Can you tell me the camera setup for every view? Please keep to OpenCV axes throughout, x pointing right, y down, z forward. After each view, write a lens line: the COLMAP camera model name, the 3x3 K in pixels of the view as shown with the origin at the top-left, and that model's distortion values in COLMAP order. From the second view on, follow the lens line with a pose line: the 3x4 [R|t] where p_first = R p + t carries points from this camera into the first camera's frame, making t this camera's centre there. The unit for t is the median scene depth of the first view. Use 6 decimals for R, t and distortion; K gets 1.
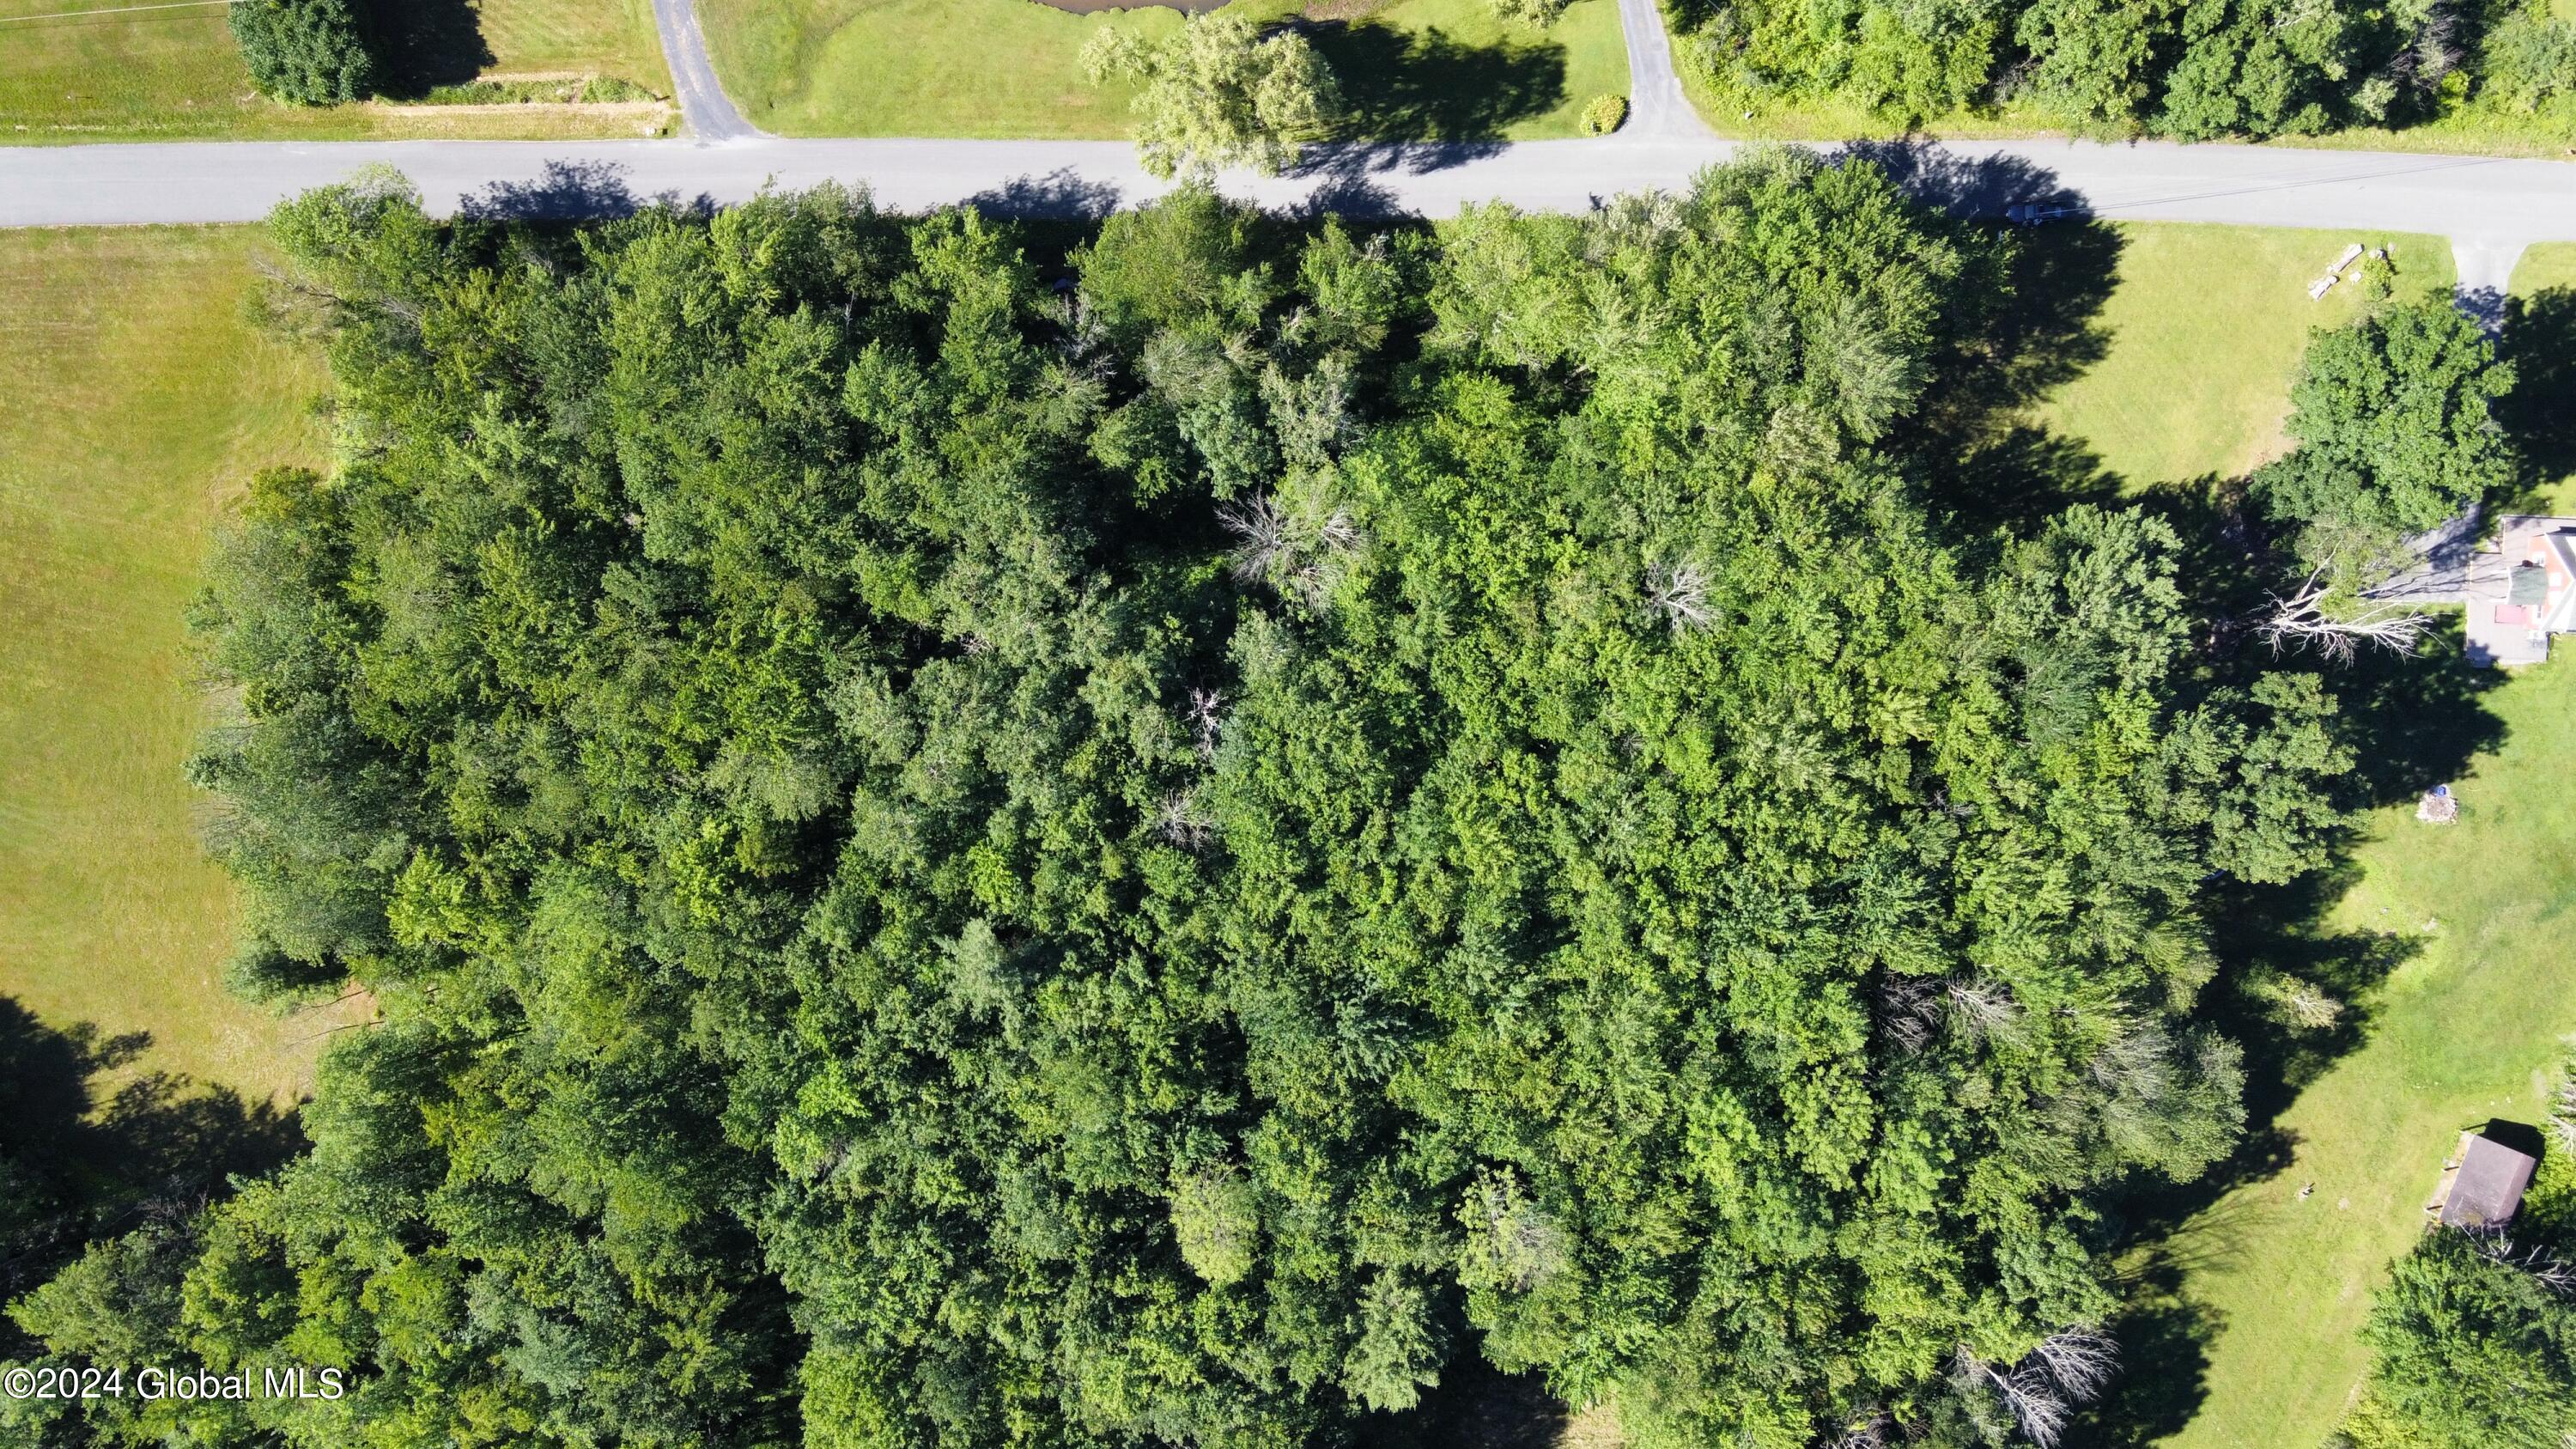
lens RADIAL K [[1949.4, 0, 1294.9], [0, 1949.4, 751.8], [0, 0, 1]] dist [0.013817, 0.003988]
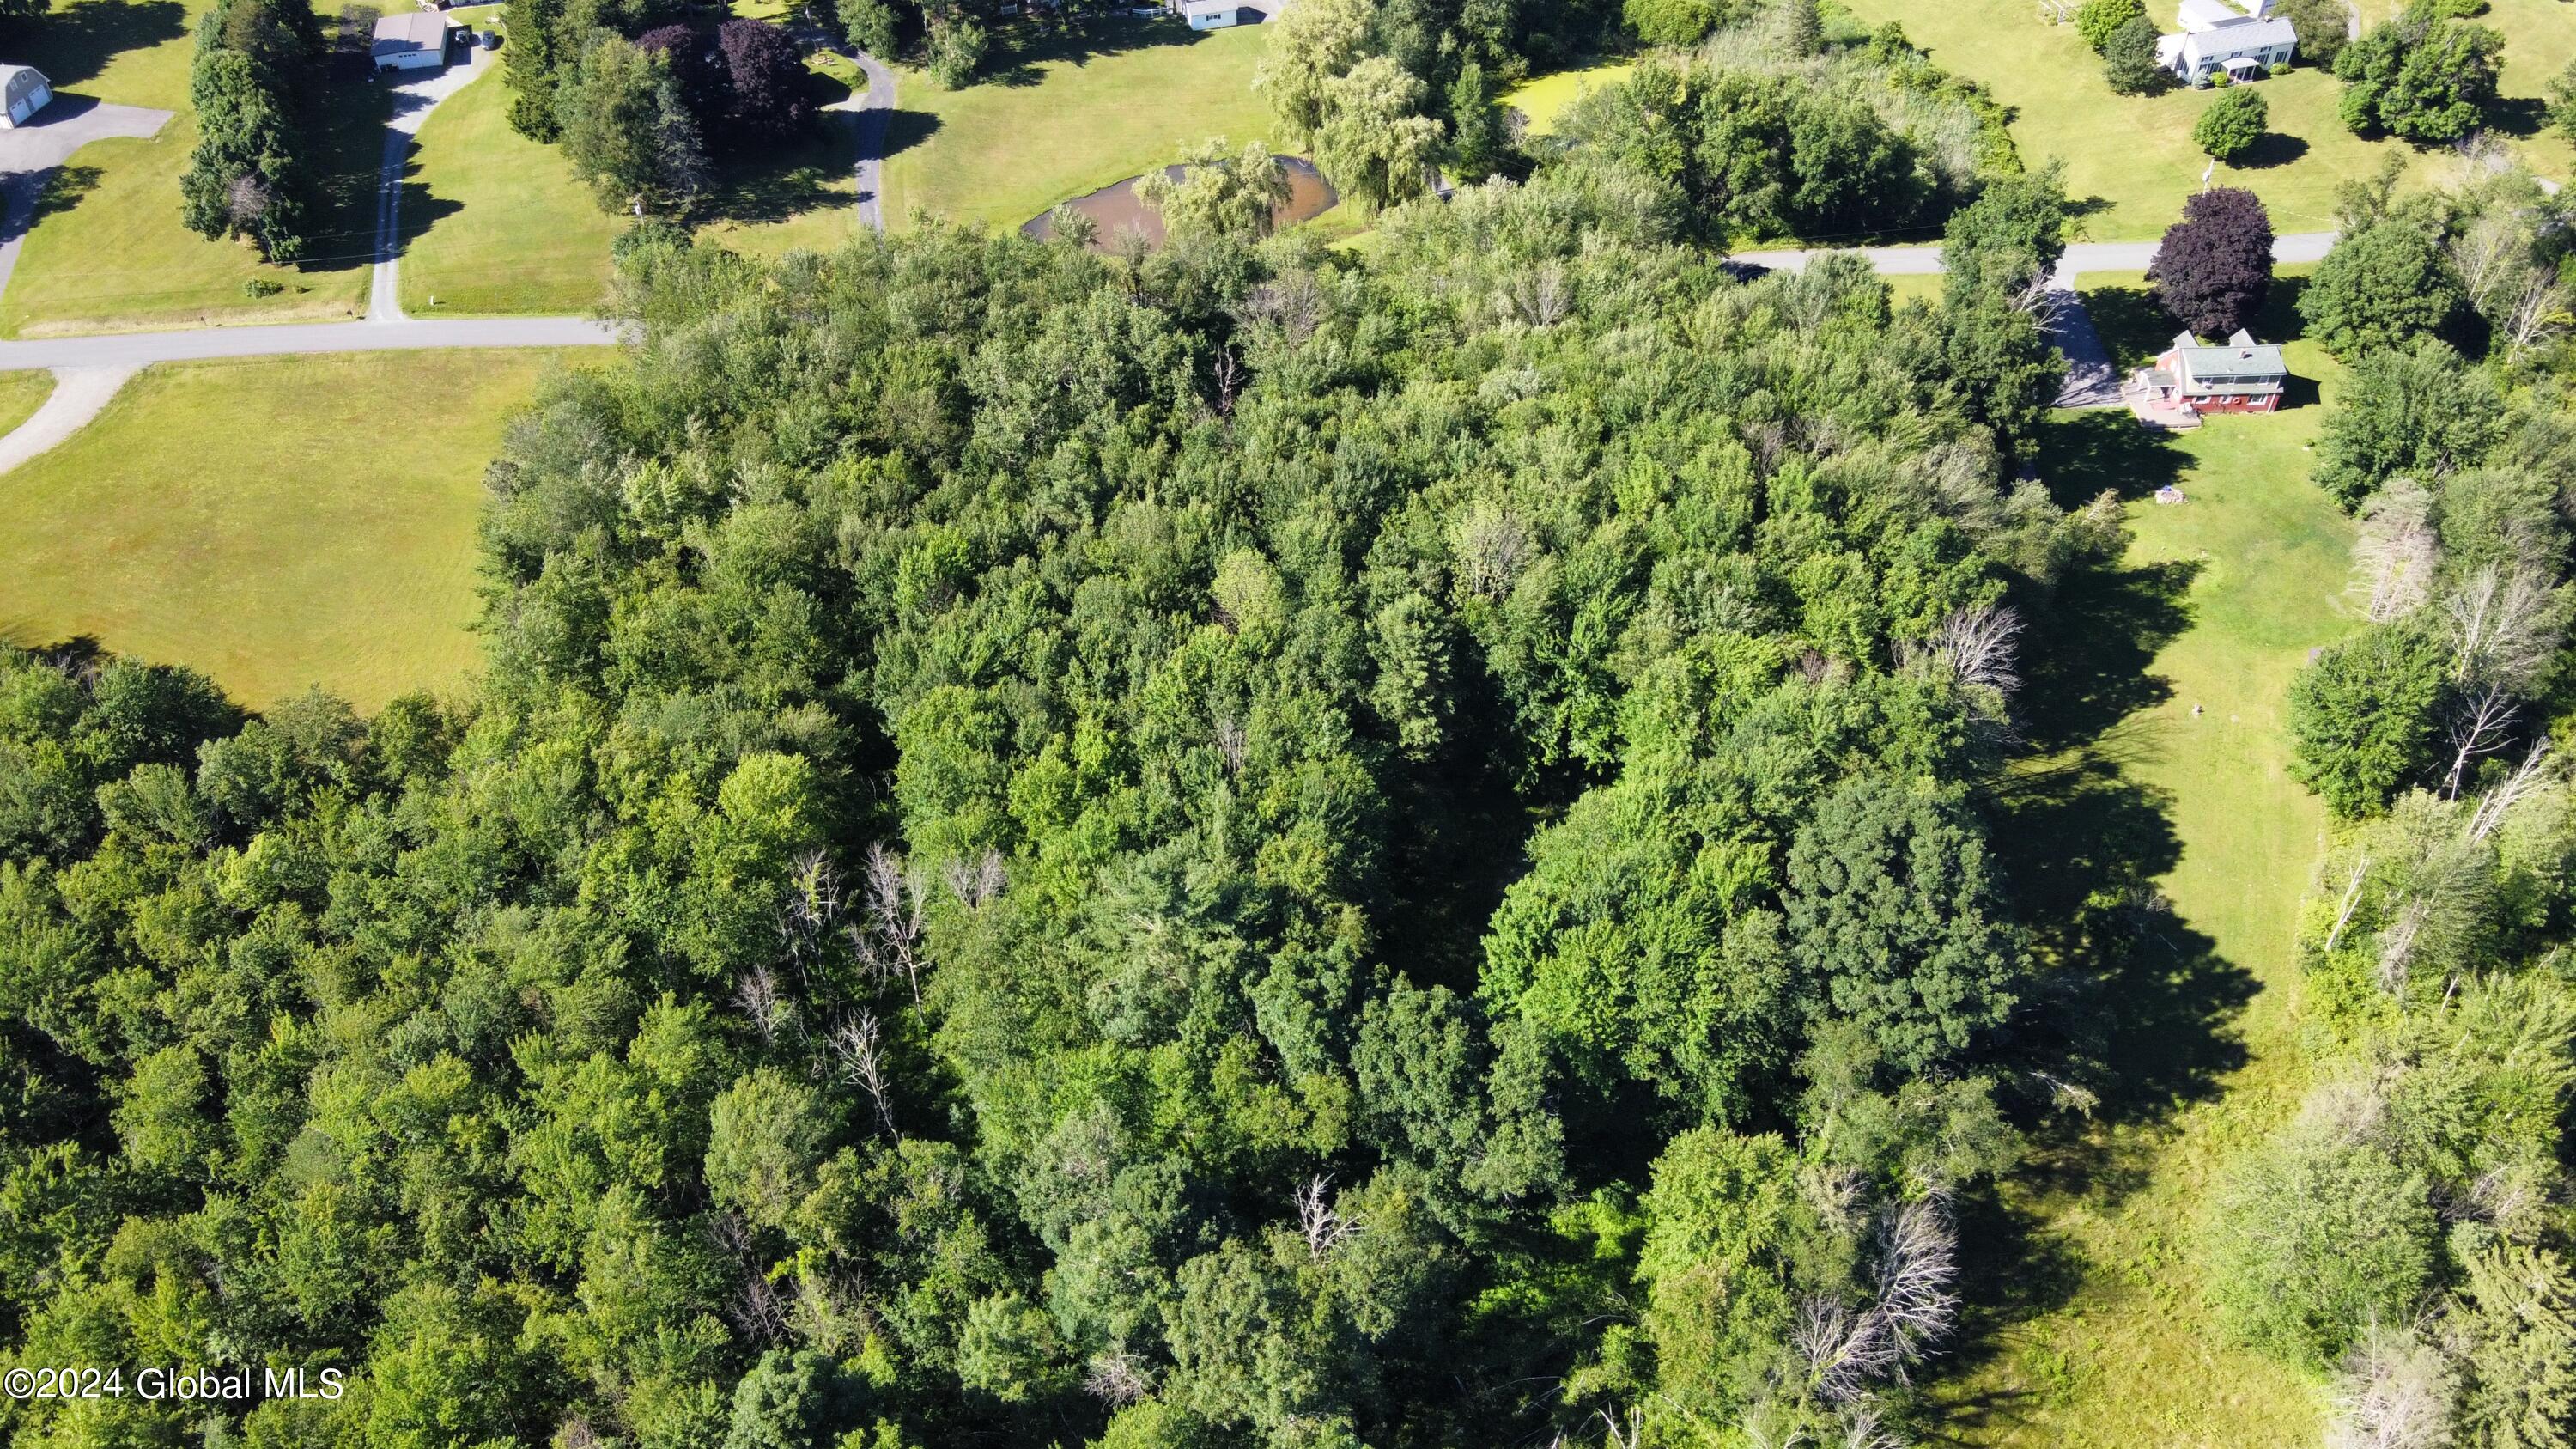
lens RADIAL K [[1999.9, 0, 1288.0], [0, 1999.9, 724.5], [0, 0, 1]] dist [0.006452, 0.006124]
pose [[0.997011, -0.073164, 0.024840, -0.050268], [0.067007, 0.658659, -0.749452, 1.119832], [0.038472, 0.748876, 0.661592, 0.209331]]
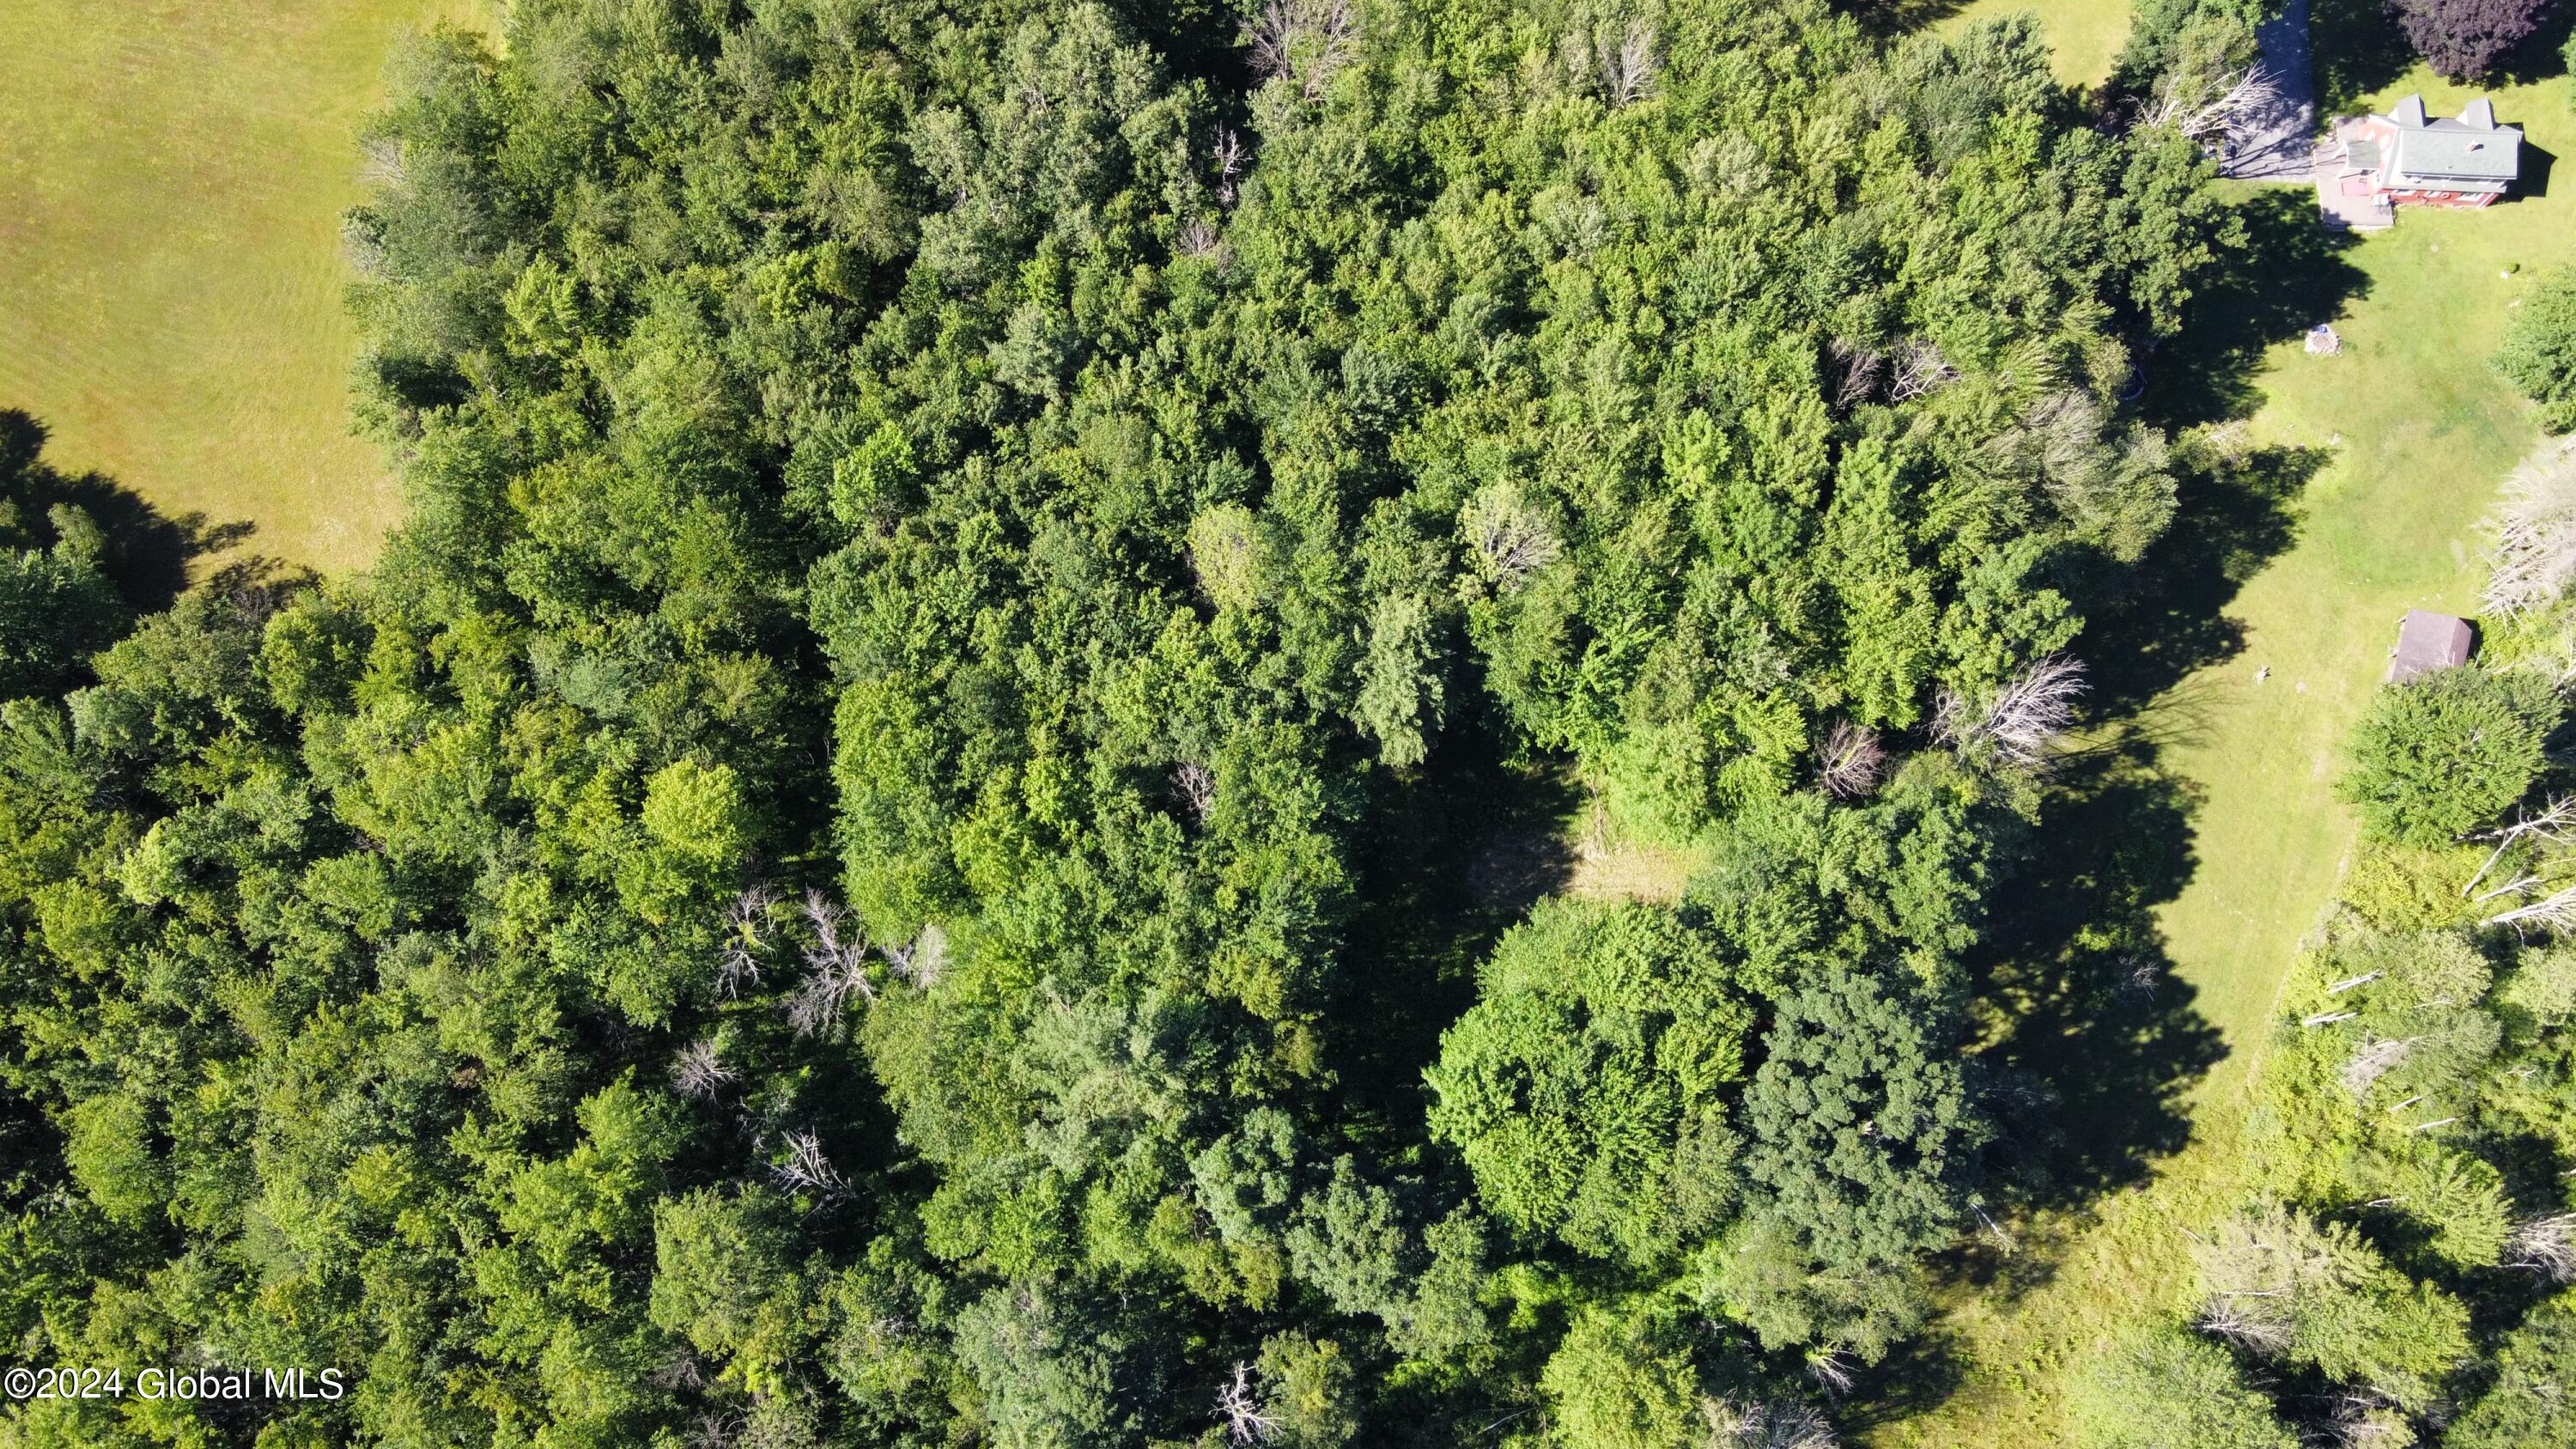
lens RADIAL K [[1999.9, 0, 1288.0], [0, 1999.9, 724.5], [0, 0, 1]] dist [0.006452, 0.006124]
pose [[0.999994, -0.002808, -0.001882, -0.007658], [0.002024, 0.943284, -0.331982, 0.629556], [0.002708, 0.331976, 0.943284, -0.012668]]
